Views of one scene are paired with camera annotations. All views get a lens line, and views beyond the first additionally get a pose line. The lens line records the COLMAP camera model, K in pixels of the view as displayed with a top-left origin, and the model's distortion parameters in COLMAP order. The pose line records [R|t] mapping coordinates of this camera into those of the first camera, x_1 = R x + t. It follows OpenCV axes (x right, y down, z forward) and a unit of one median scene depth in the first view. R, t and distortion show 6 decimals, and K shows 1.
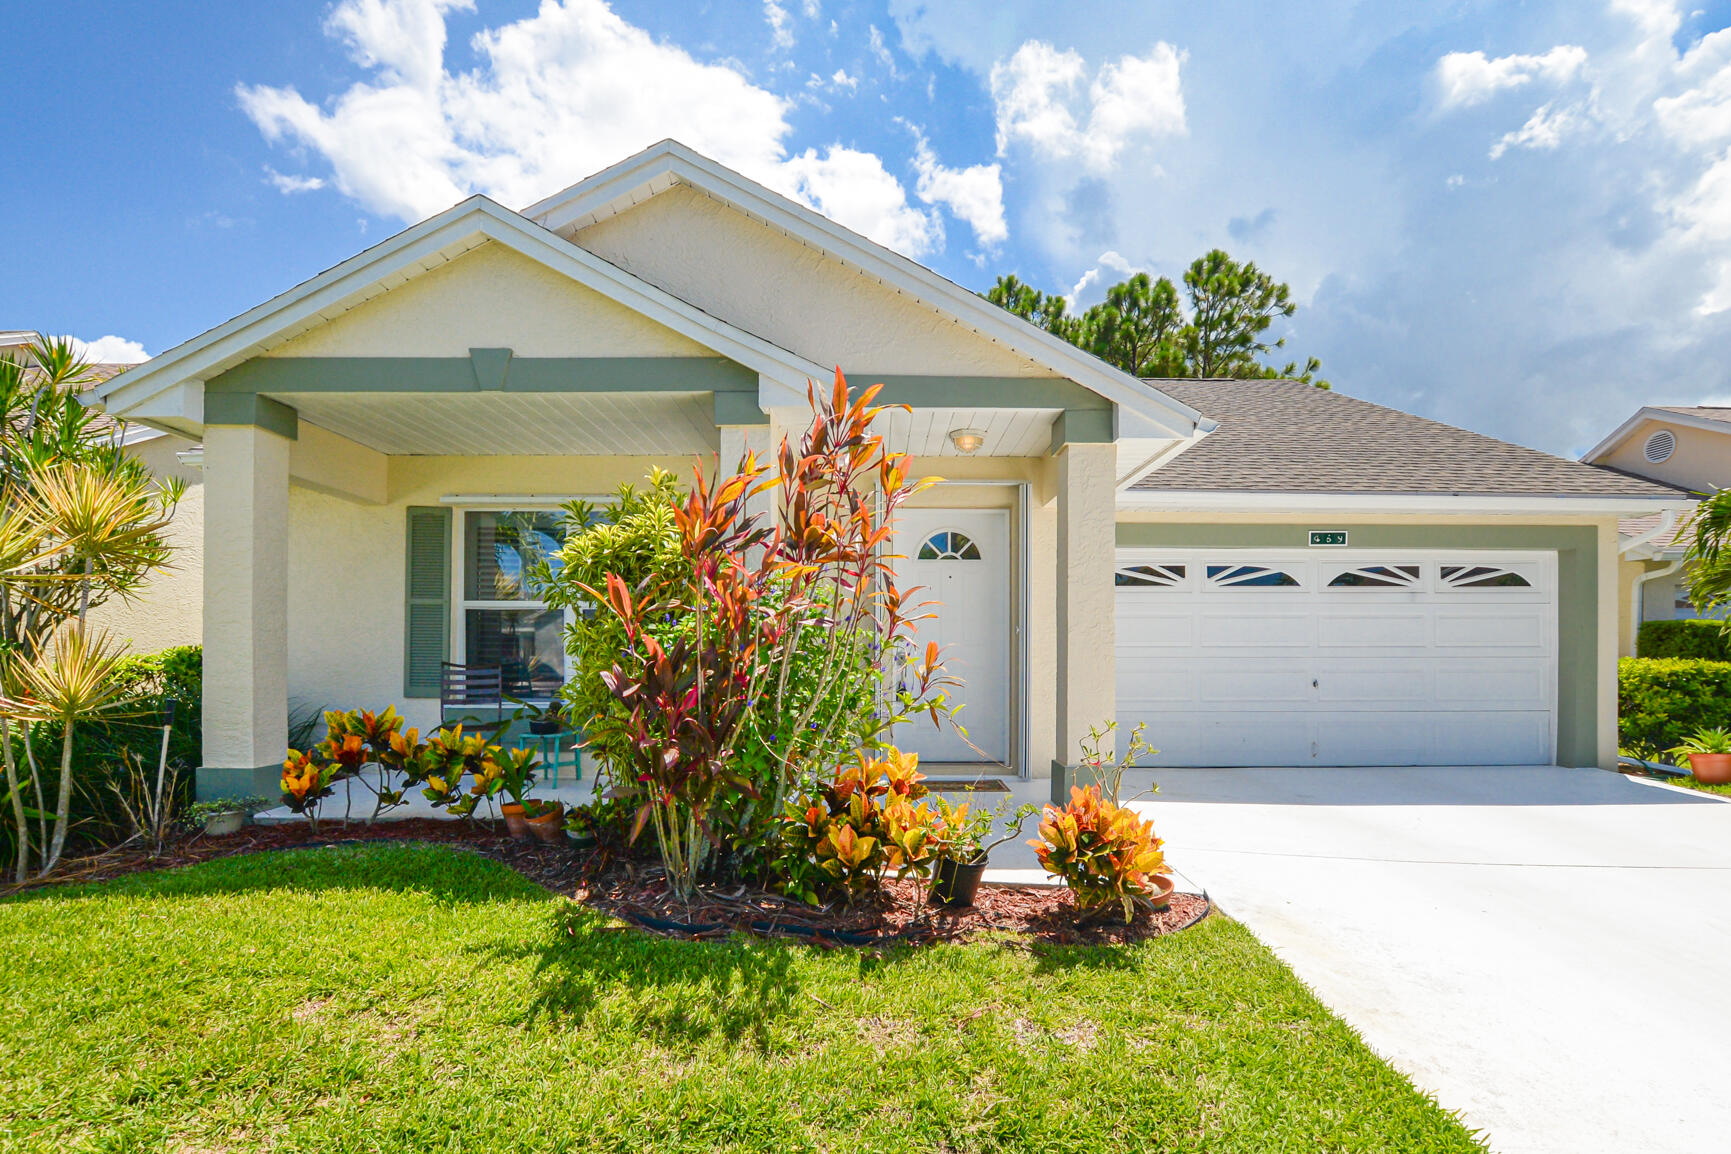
lens RADIAL K [[759.3, 0, 854.4], [0, 759.3, 648.9], [0, 0, 1]] dist [-0.018823, 0.000207]
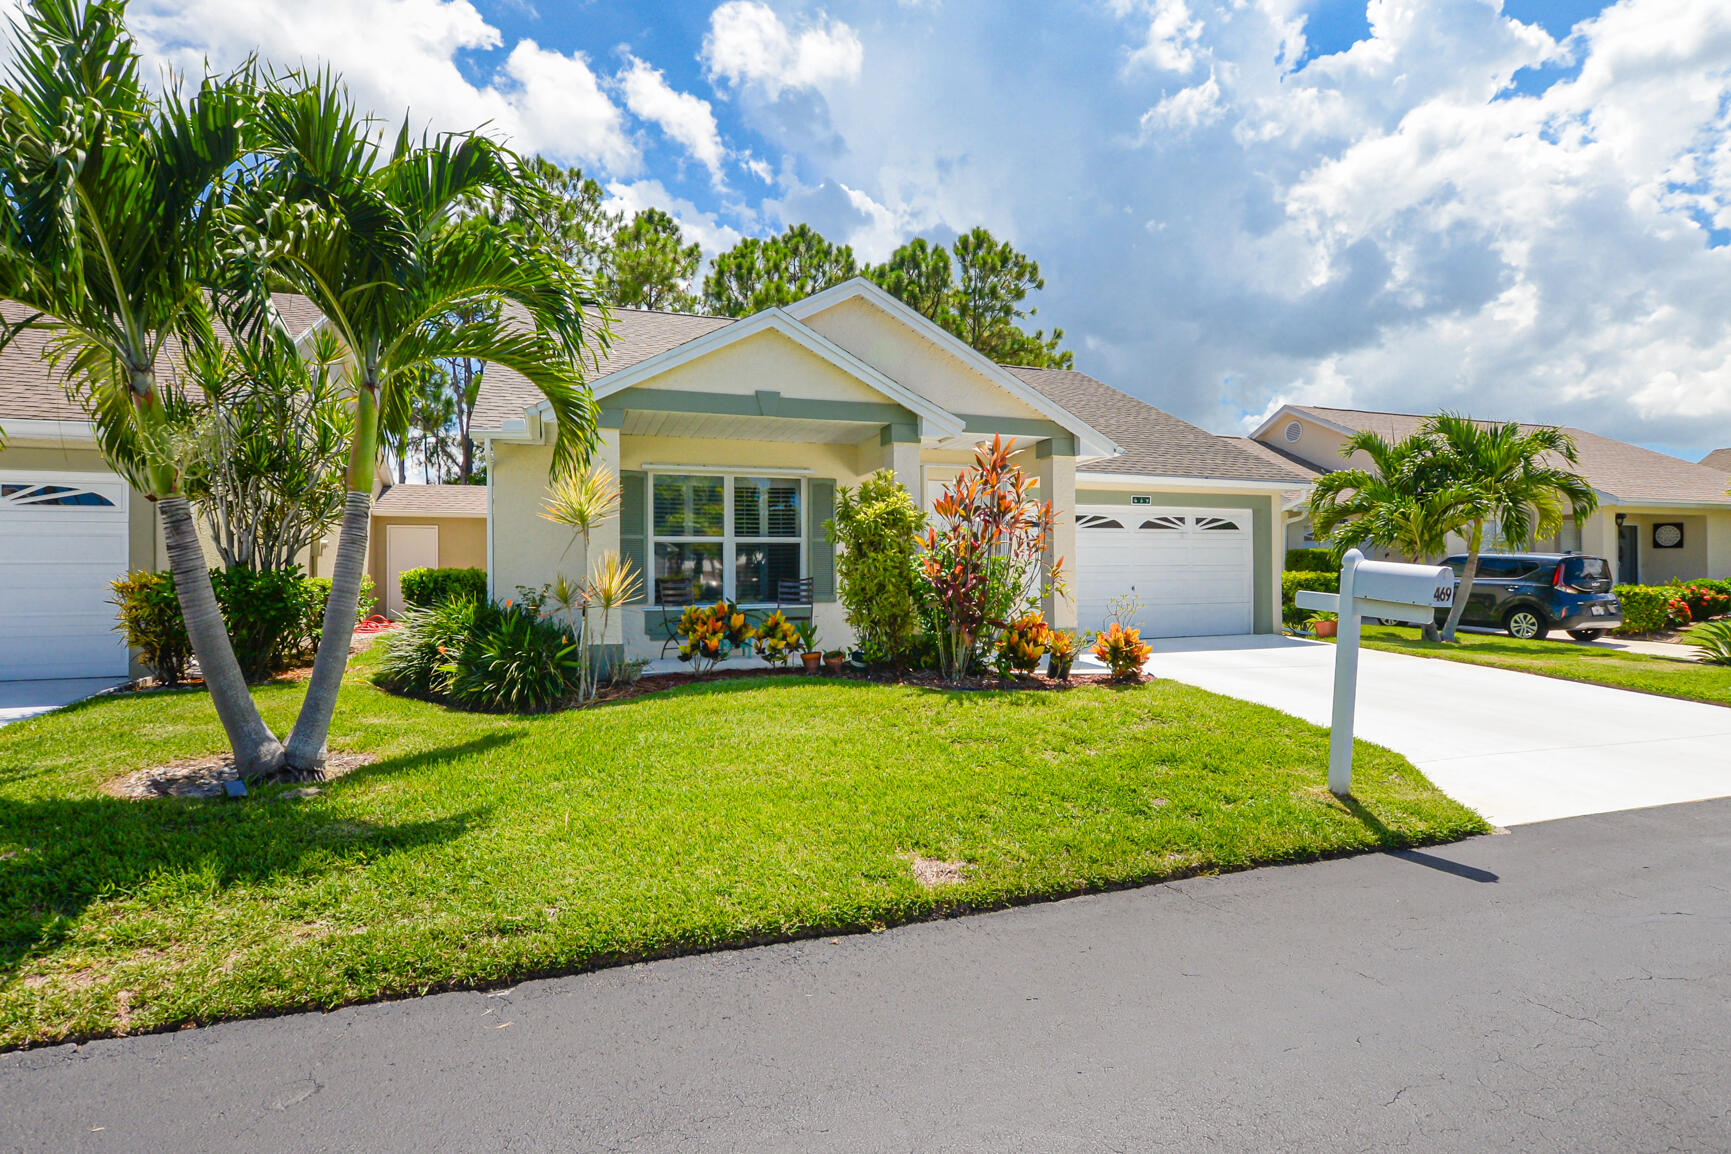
lens RADIAL K [[847.4, 0, 819.6], [0, 847.4, 581.6], [0, 0, 1]] dist [0.011647, -0.000290]
pose [[0.944701, -0.012496, 0.327694, -0.668551], [0.010868, 0.999918, 0.006797, 0.011955], [-0.327752, -0.002860, 0.944760, -0.543335]]
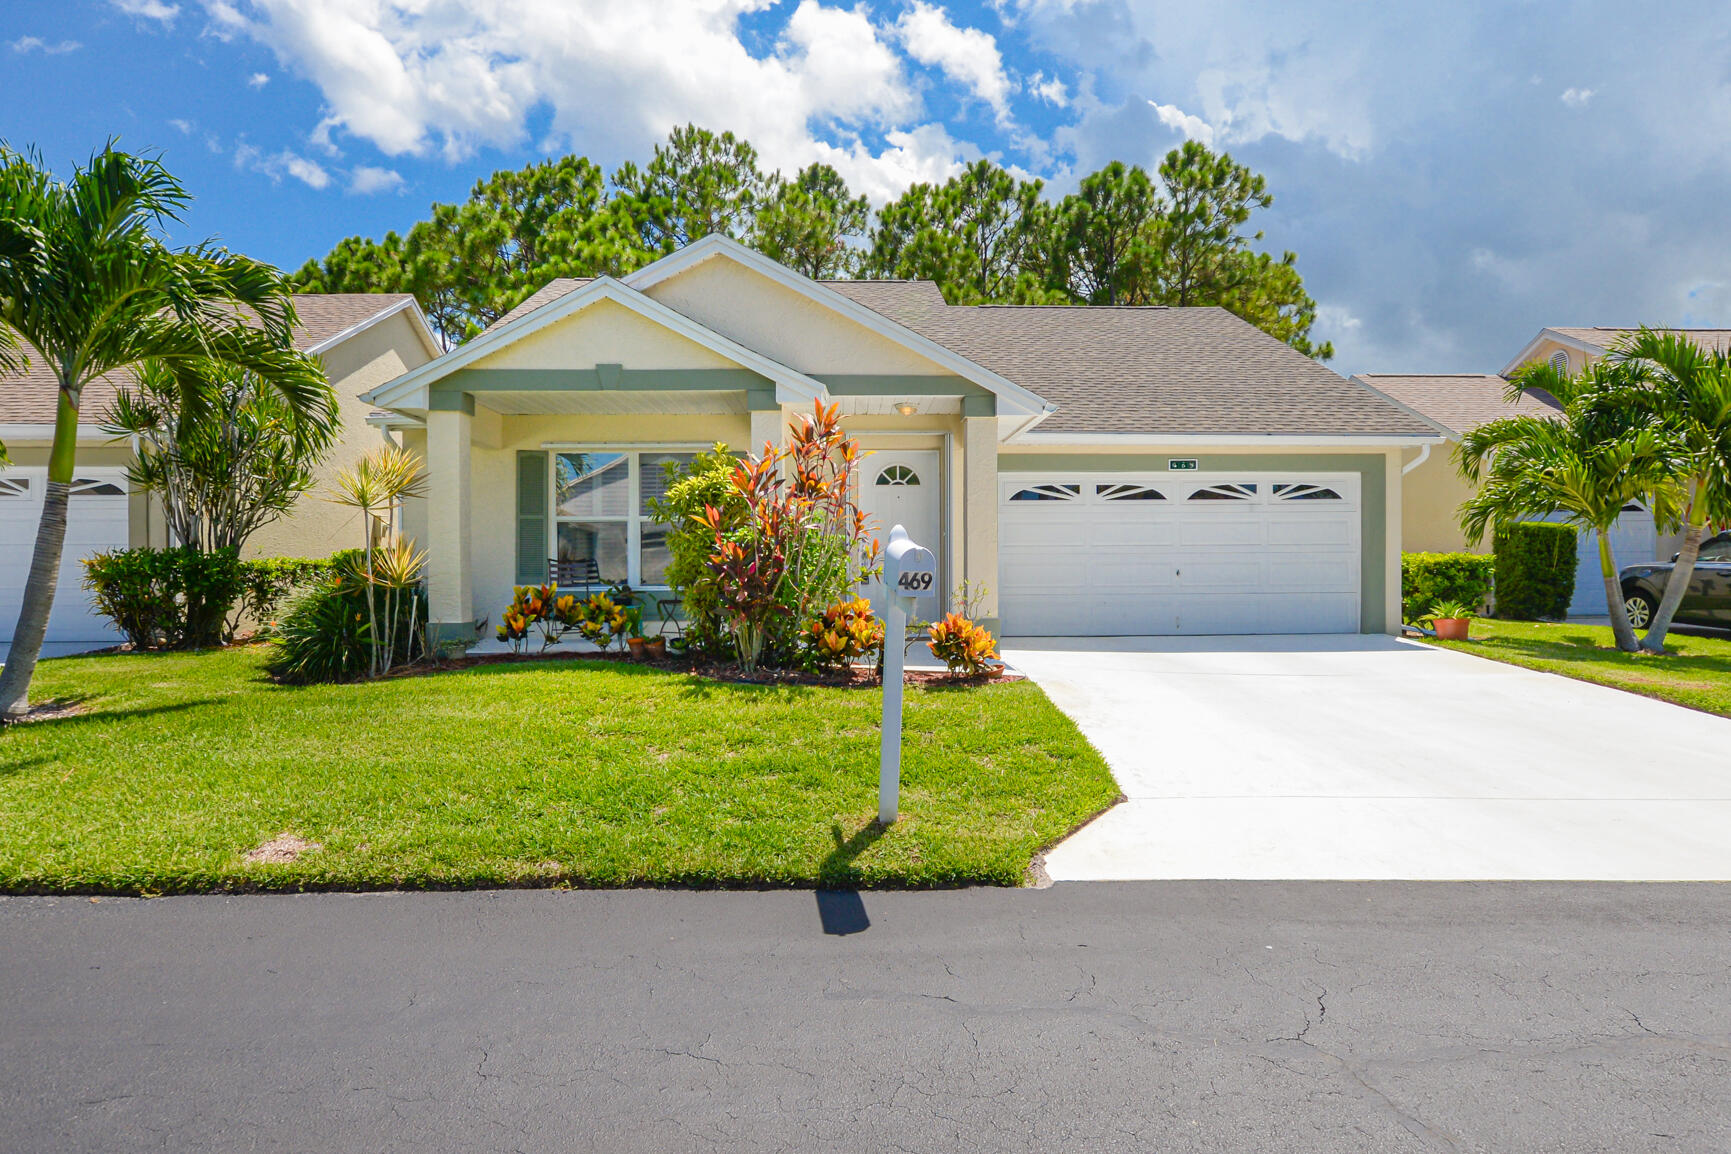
lens RADIAL K [[940.1, 0, 830.9], [0, 940.1, 555.7], [0, 0, 1]] dist [-0.015134, 0.010193]
pose [[0.999847, -0.006714, 0.016155, -0.025386], [0.006749, 0.999975, -0.002120, 0.015317], [-0.016140, 0.002229, 0.999867, -0.675830]]
